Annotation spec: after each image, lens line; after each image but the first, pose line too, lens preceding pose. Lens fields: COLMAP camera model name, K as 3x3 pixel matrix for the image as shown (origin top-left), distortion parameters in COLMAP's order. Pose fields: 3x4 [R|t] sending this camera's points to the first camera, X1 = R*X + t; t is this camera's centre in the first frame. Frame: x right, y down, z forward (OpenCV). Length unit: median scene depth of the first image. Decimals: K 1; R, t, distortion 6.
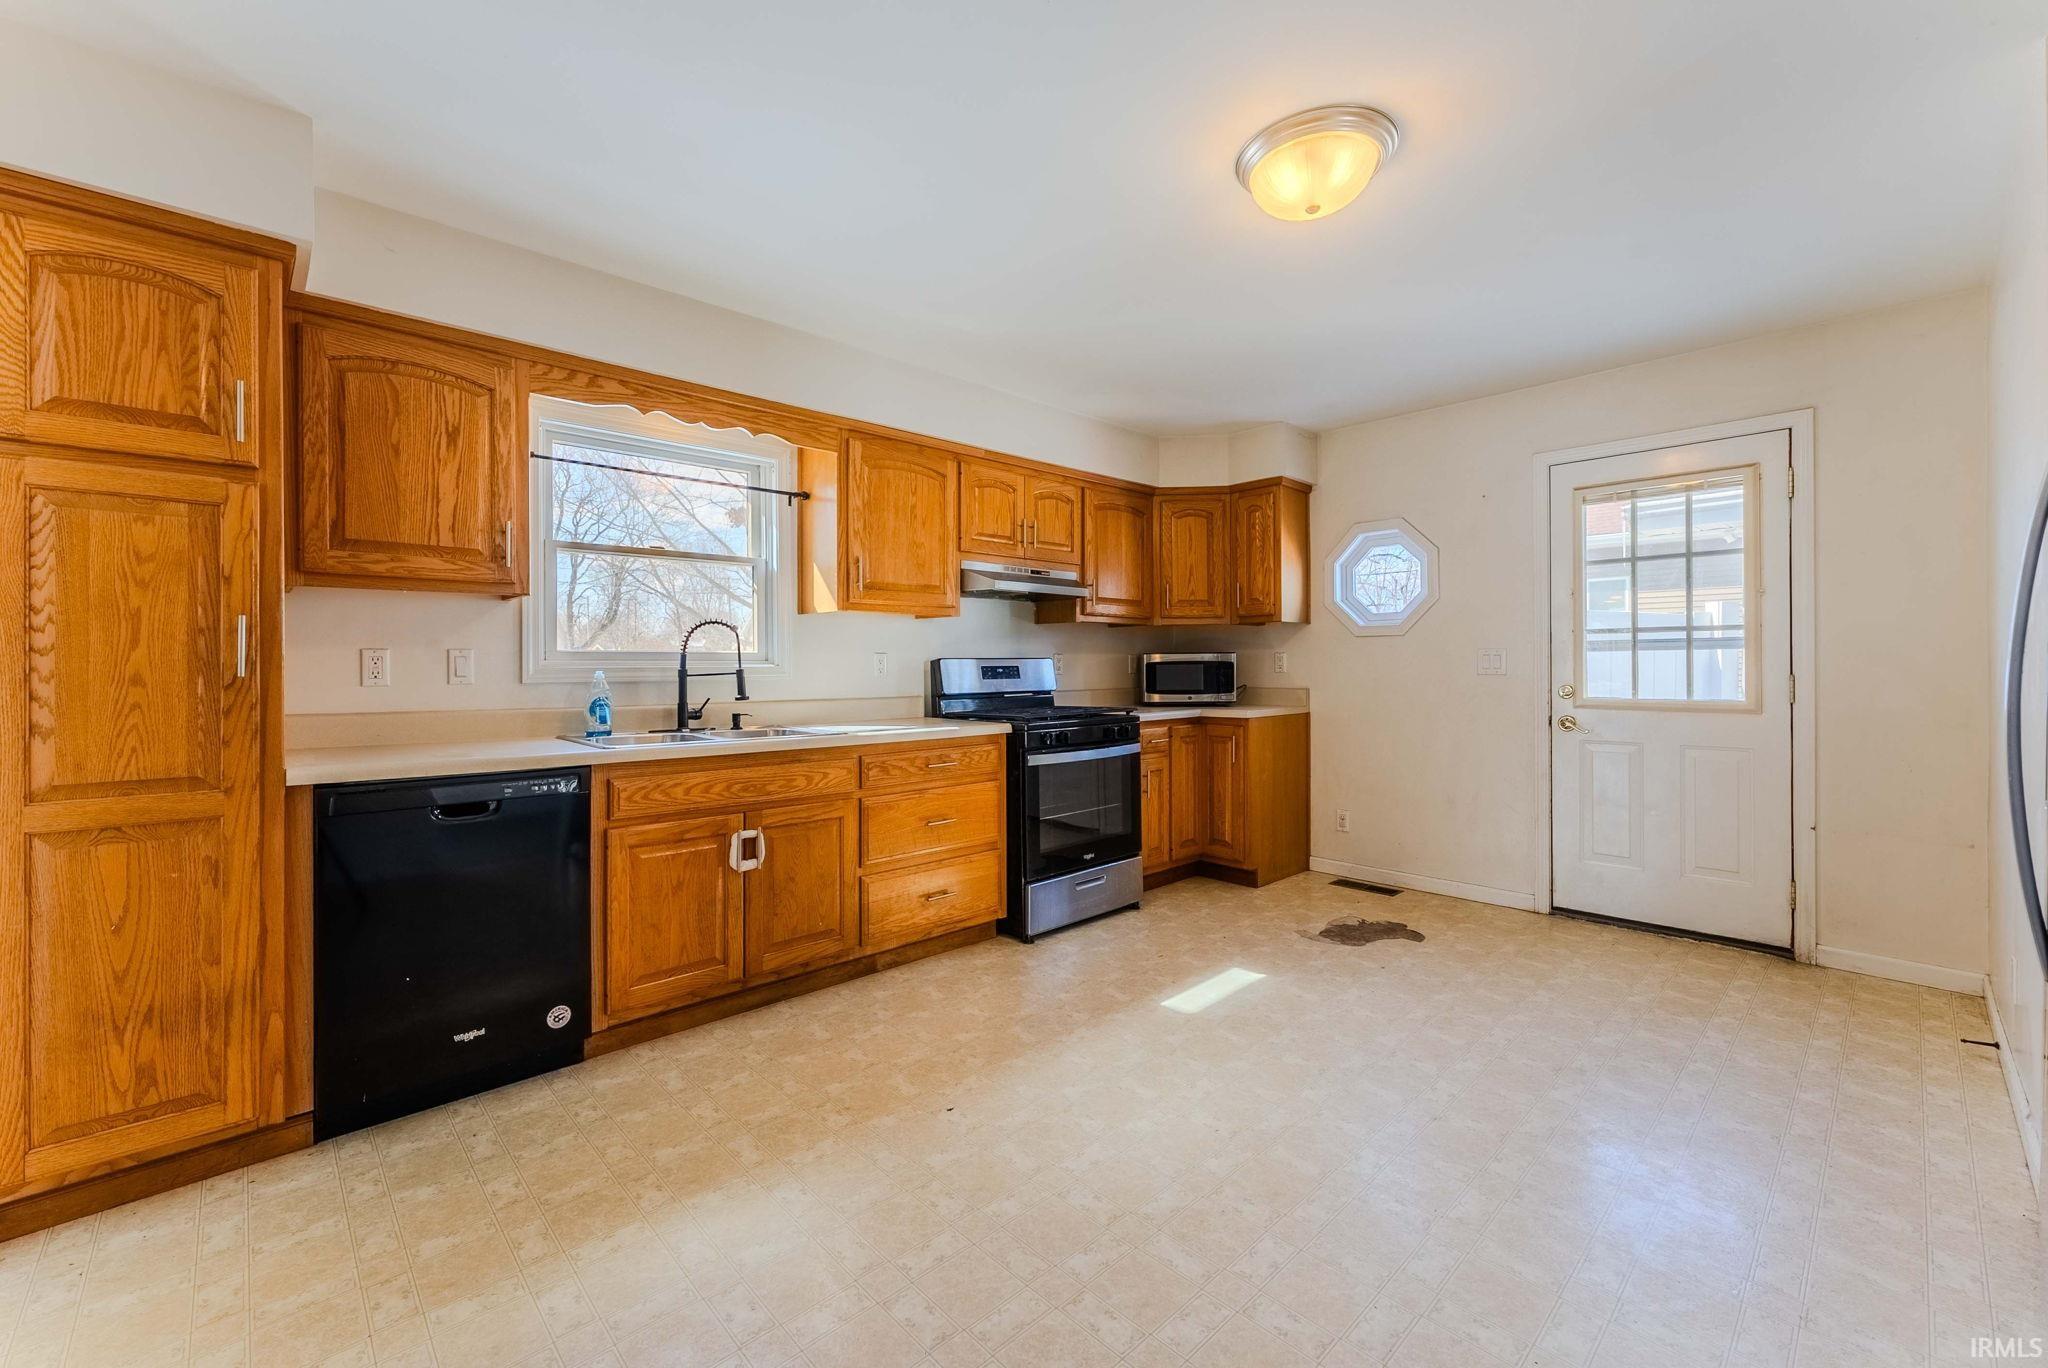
lens RADIAL K [[836.4, 0, 1016.1], [0, 836.4, 664.0], [0, 0, 1]] dist [-0.000051, 0.000114]
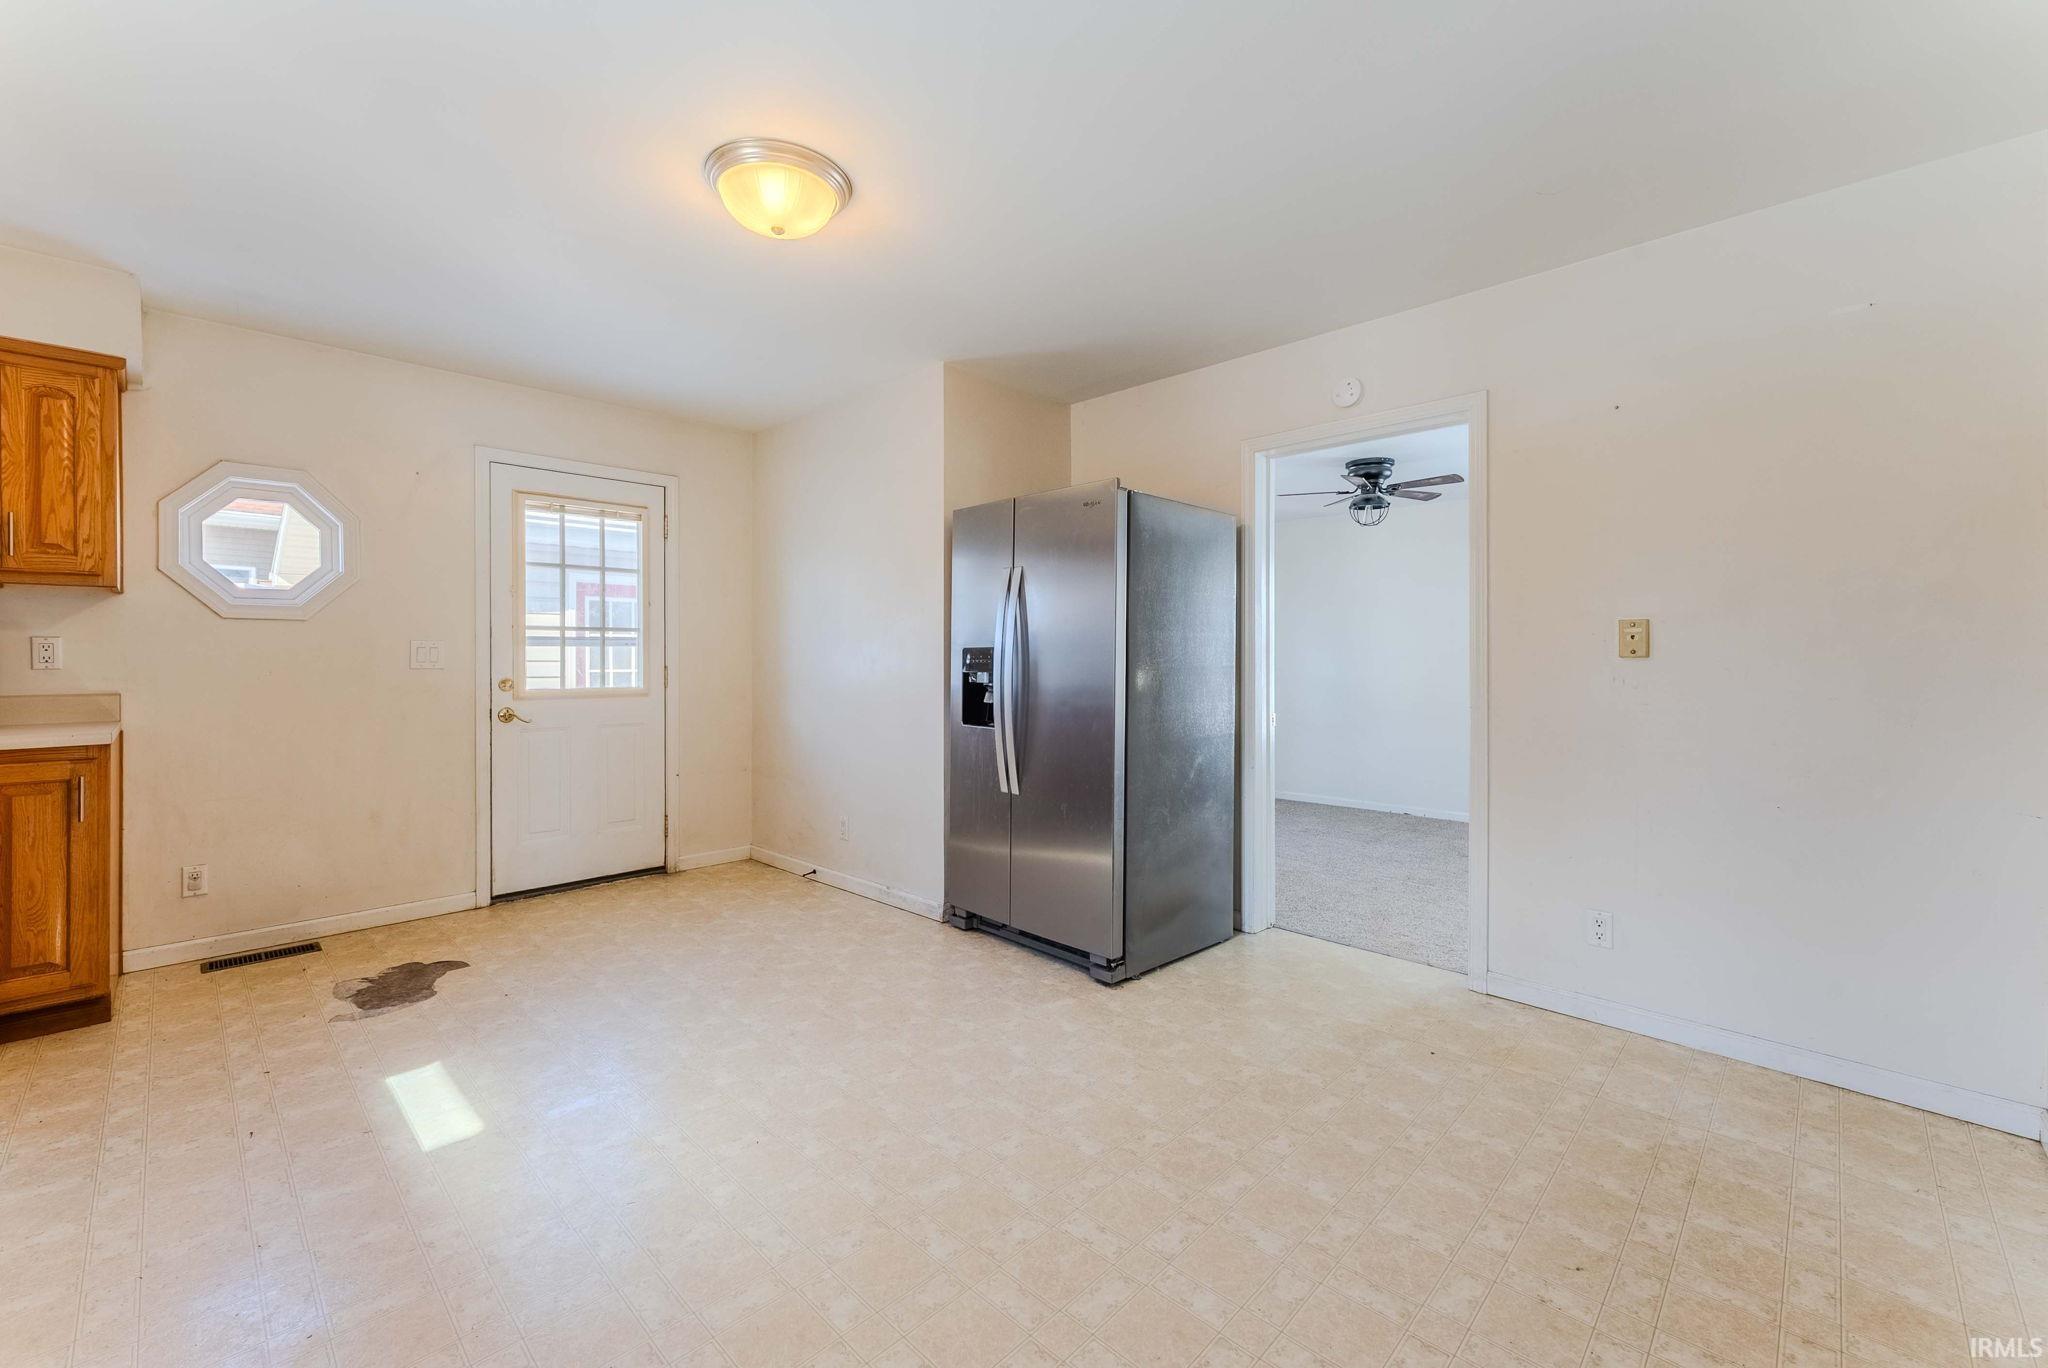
lens RADIAL K [[836.4, 0, 1015.5], [0, 836.4, 679.4], [0, 0, 1]] dist [-0.000051, 0.000114]
pose [[-0.045489, -0.021231, 0.998739, -0.425177], [-0.002614, 0.999773, 0.021134, 0.003238], [-0.998961, -0.001650, -0.045534, 0.441805]]
